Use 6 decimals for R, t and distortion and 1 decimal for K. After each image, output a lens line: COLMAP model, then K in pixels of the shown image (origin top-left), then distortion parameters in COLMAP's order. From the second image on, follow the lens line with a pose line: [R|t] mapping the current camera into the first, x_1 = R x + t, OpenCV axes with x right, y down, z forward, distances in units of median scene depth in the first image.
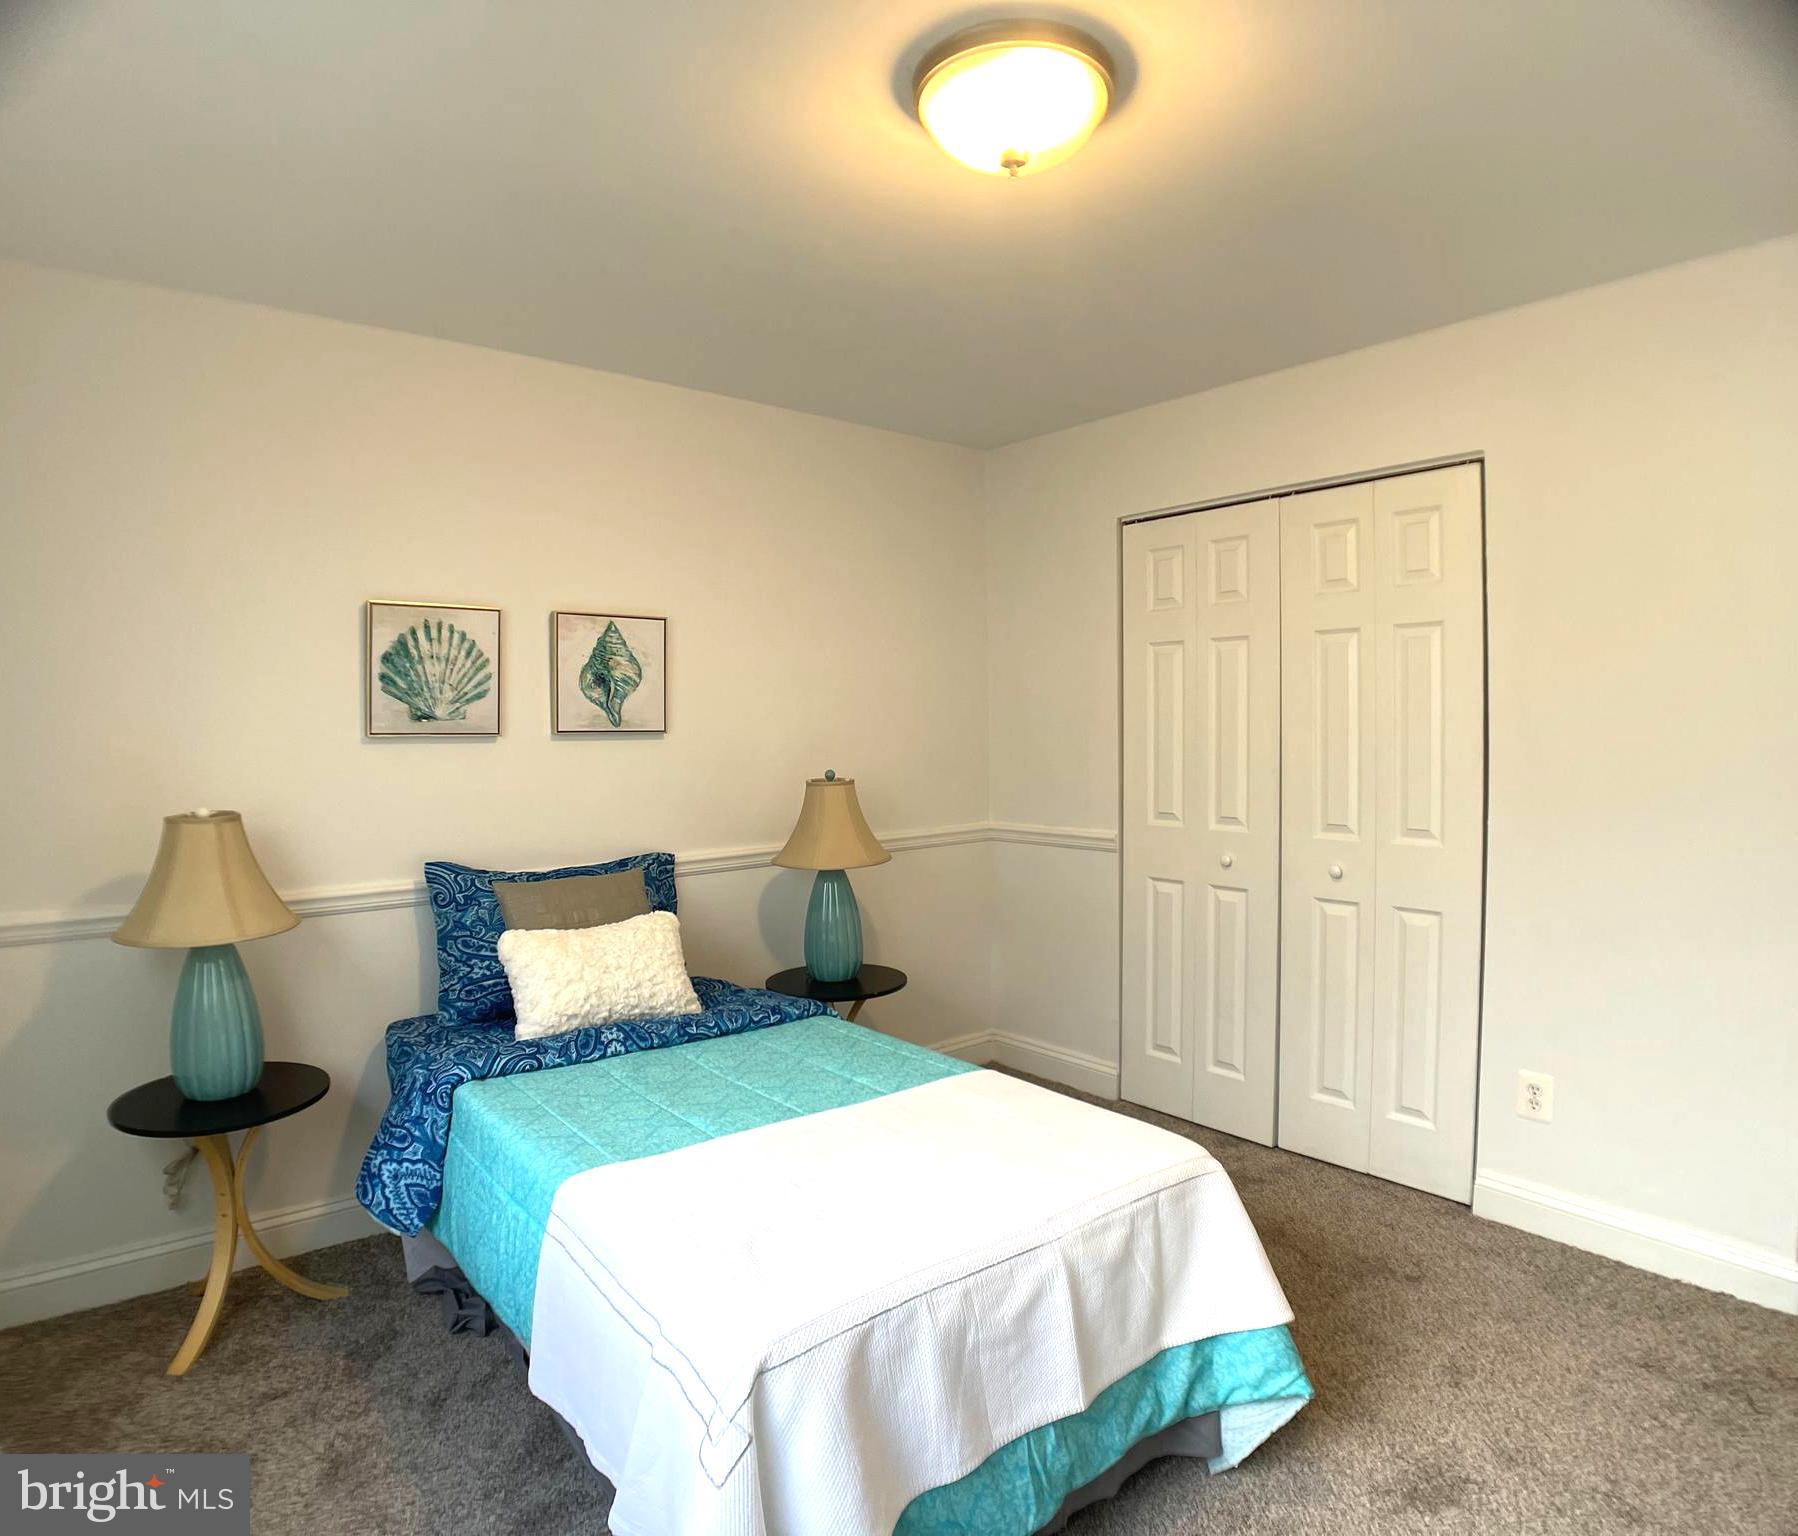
lens RADIAL K [[1078.7, 0, 906.9], [0, 1078.7, 766.7], [0, 0, 1]] dist [-0.101061, 0.028796]
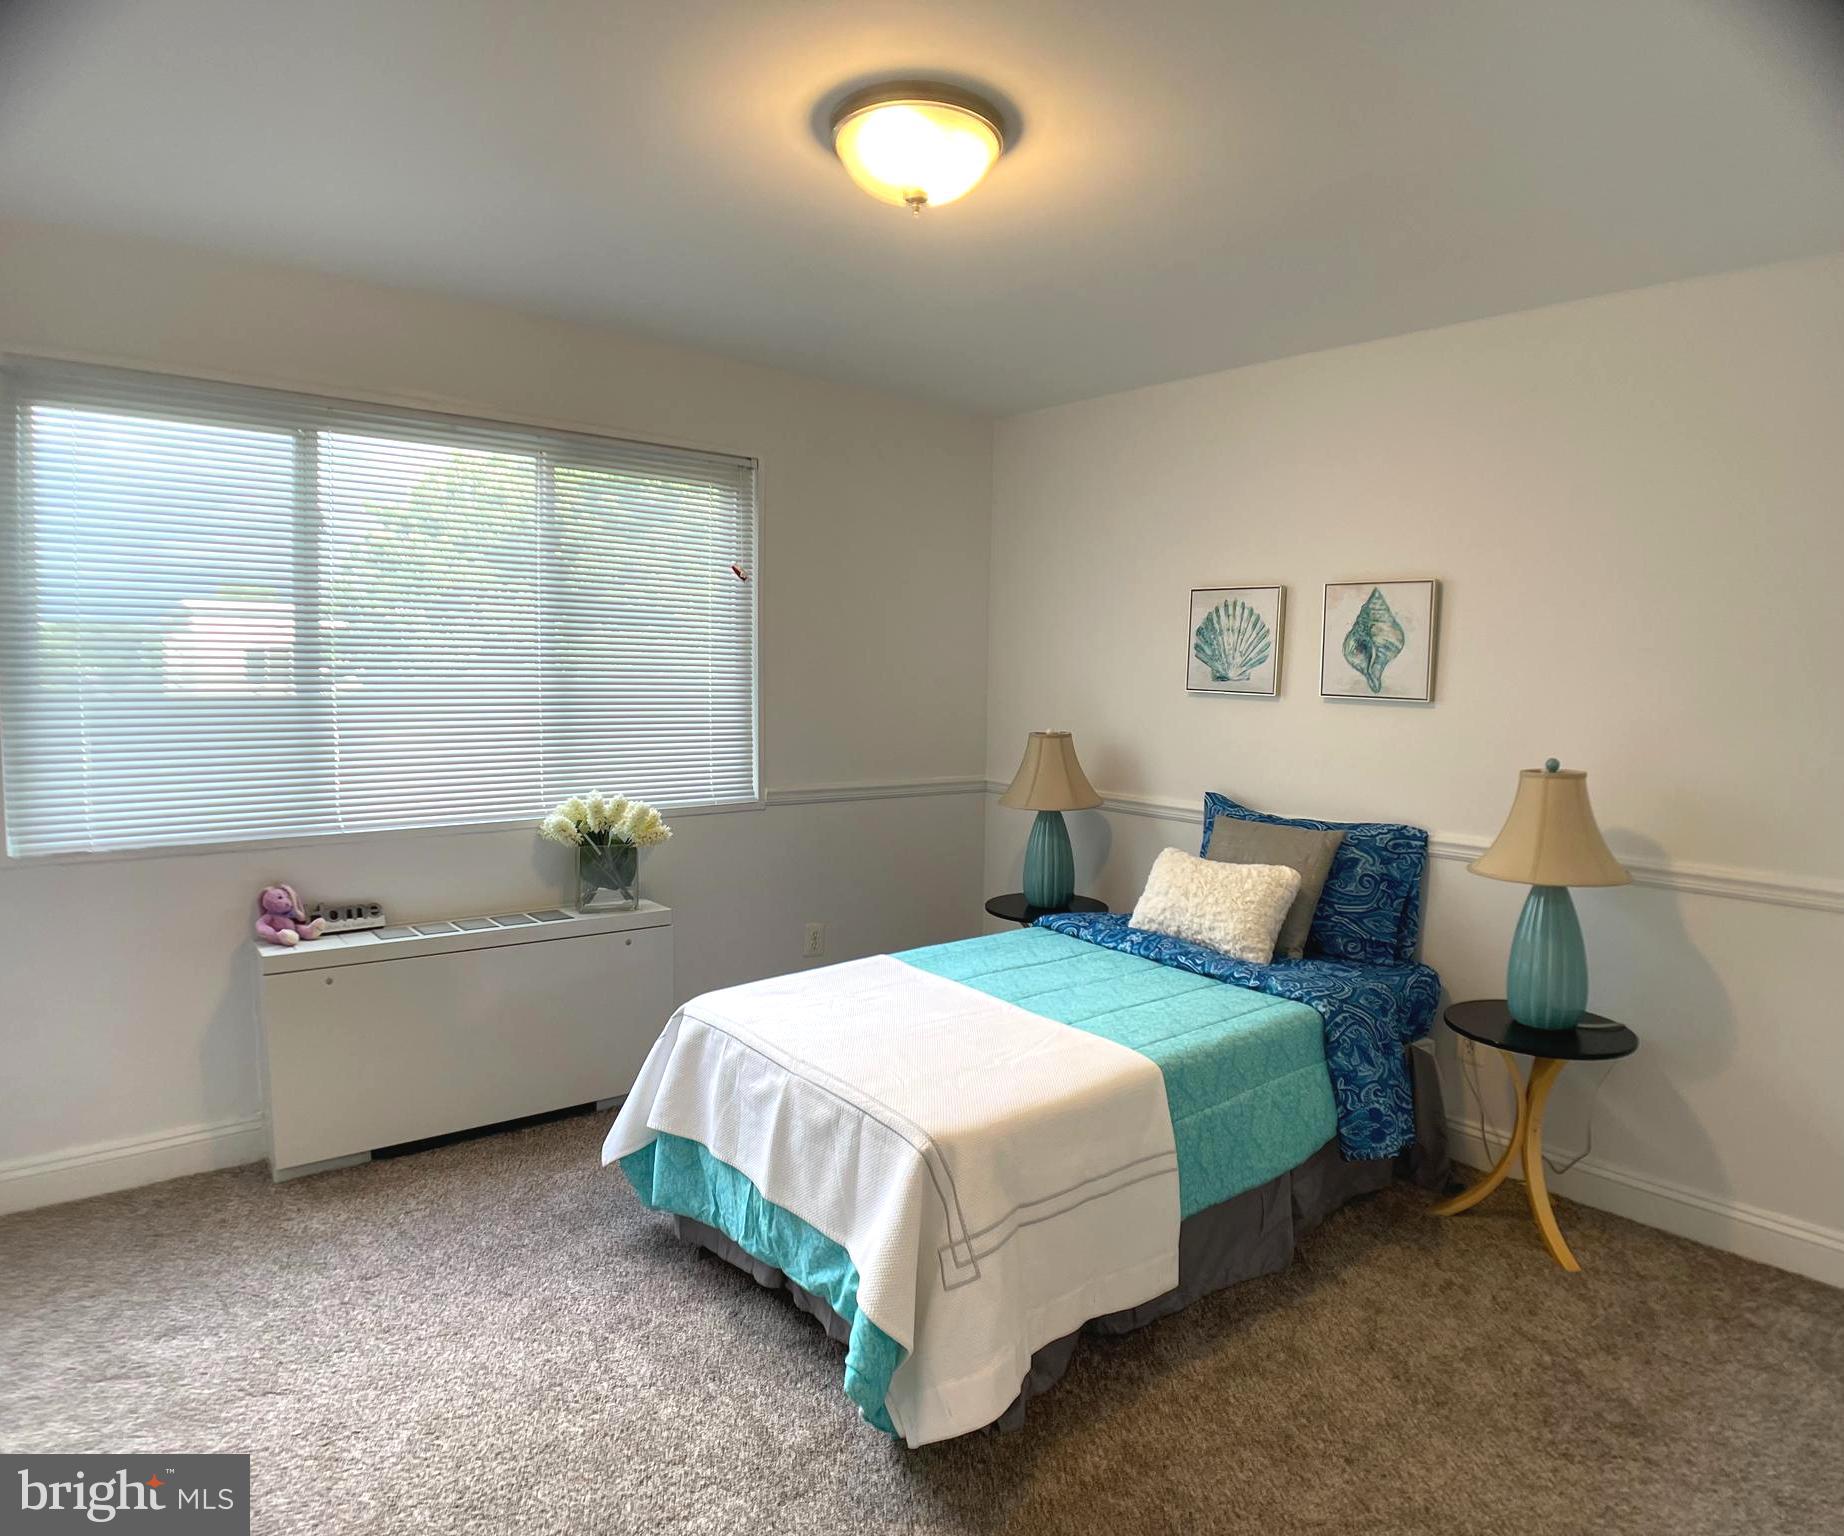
lens RADIAL K [[1067.0, 0, 922.0], [0, 1067.0, 768.0], [0, 0, 1]] dist [-0.078770, 0.000617]
pose [[0.004033, 0.099487, -0.995031, 0.800619], [-0.063932, 0.993029, 0.099028, -0.041920], [0.997946, 0.063215, 0.010366, 0.632306]]
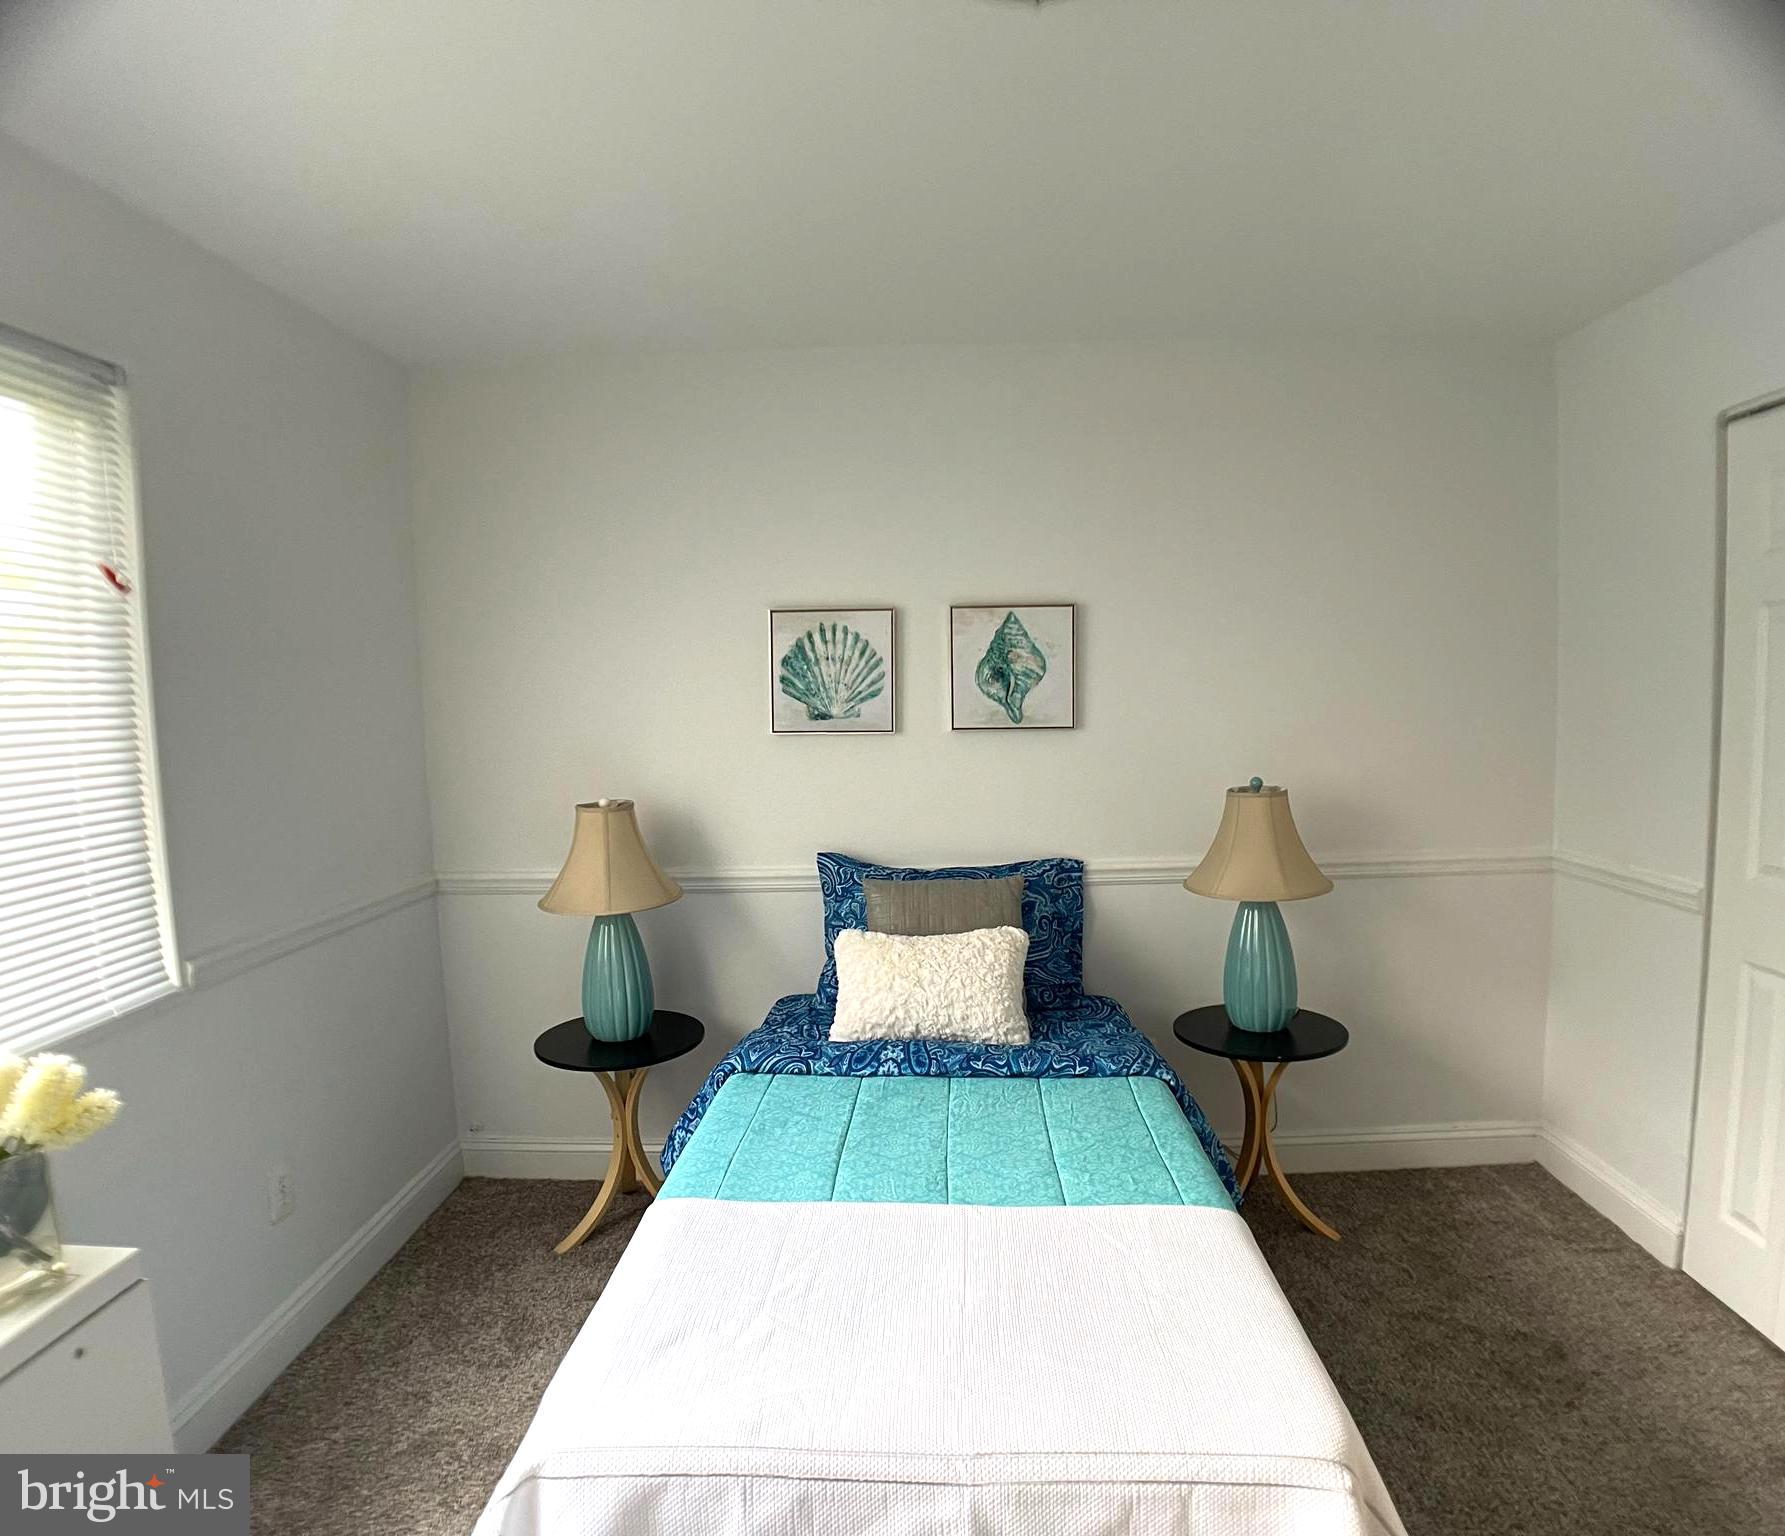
lens RADIAL K [[1070.9, 0, 900.3], [0, 1070.9, 766.7], [0, 0, 1]] dist [-0.101061, 0.028796]
pose [[0.745060, 0.044812, -0.665491, 0.315078], [-0.012236, 0.998491, 0.053536, -0.053726], [0.666886, -0.031744, 0.744484, 0.251312]]
